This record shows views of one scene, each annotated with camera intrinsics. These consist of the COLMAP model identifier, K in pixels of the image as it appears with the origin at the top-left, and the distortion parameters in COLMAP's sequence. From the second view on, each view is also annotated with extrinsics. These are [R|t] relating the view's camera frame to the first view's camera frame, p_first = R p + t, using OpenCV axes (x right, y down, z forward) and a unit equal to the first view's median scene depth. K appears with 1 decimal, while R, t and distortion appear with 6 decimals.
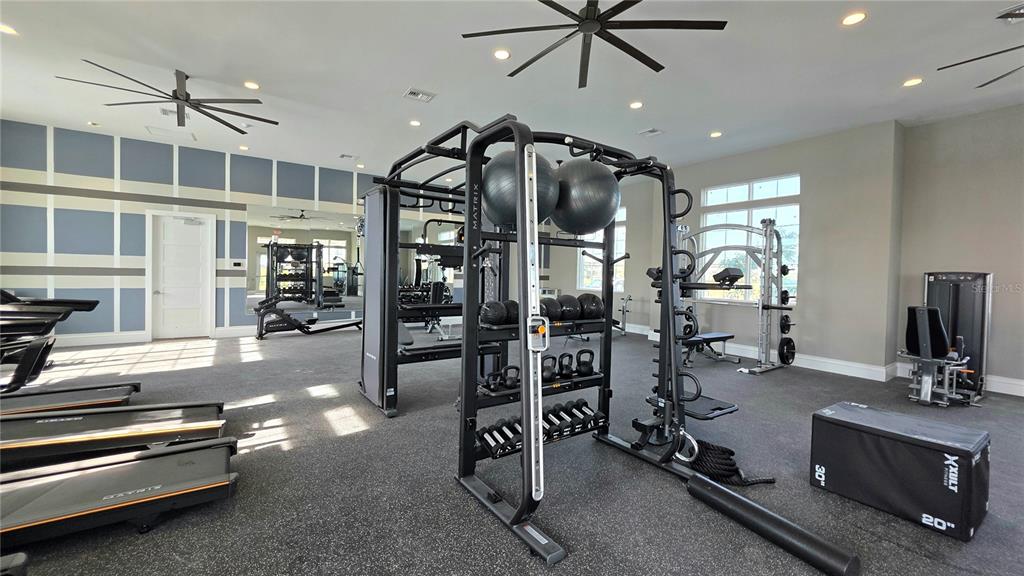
lens RADIAL K [[411.5, 0, 509.4], [0, 411.5, 281.4], [0, 0, 1]] dist [0.001948, -0.000369]
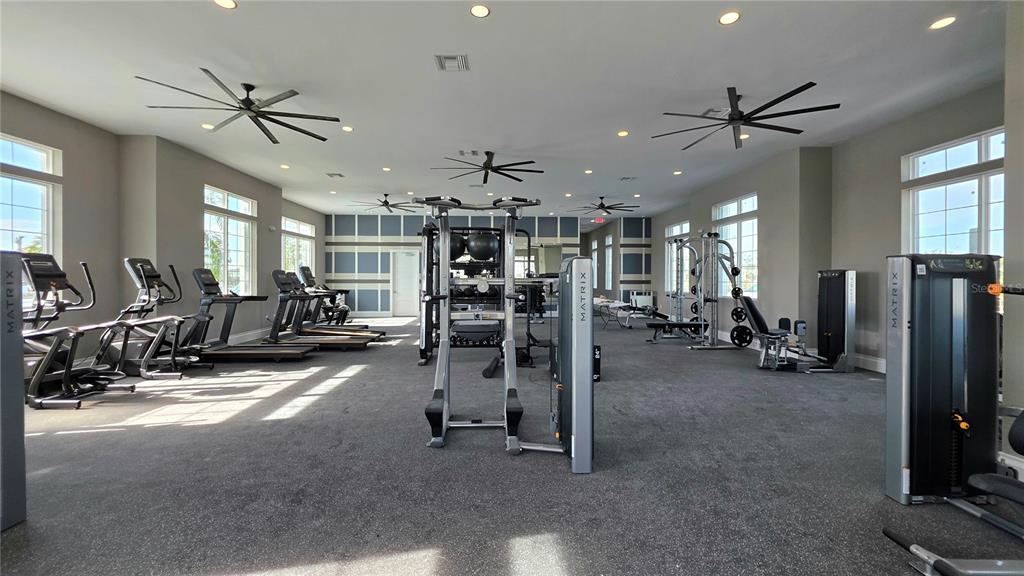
lens RADIAL K [[411.5, 0, 508.6], [0, 411.5, 281.7], [0, 0, 1]] dist [0.001948, -0.000369]
pose [[0.850428, -0.014644, -0.525888, 0.645203], [0.003742, 0.999756, -0.021789, 0.024393], [0.526079, 0.016562, 0.850275, -0.382333]]
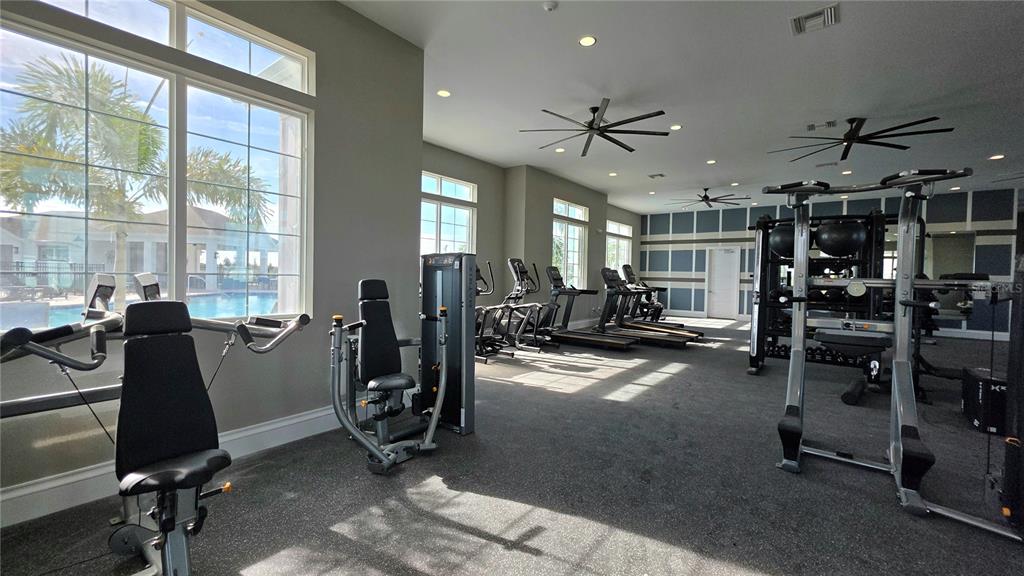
lens RADIAL K [[411.5, 0, 514.3], [0, 411.5, 280.9], [0, 0, 1]] dist [0.001948, -0.000369]
pose [[0.312606, 0.002230, -0.949880, 0.630151], [-0.034189, 0.999376, -0.008906, 0.026494], [0.949267, 0.035260, 0.312488, -0.412113]]
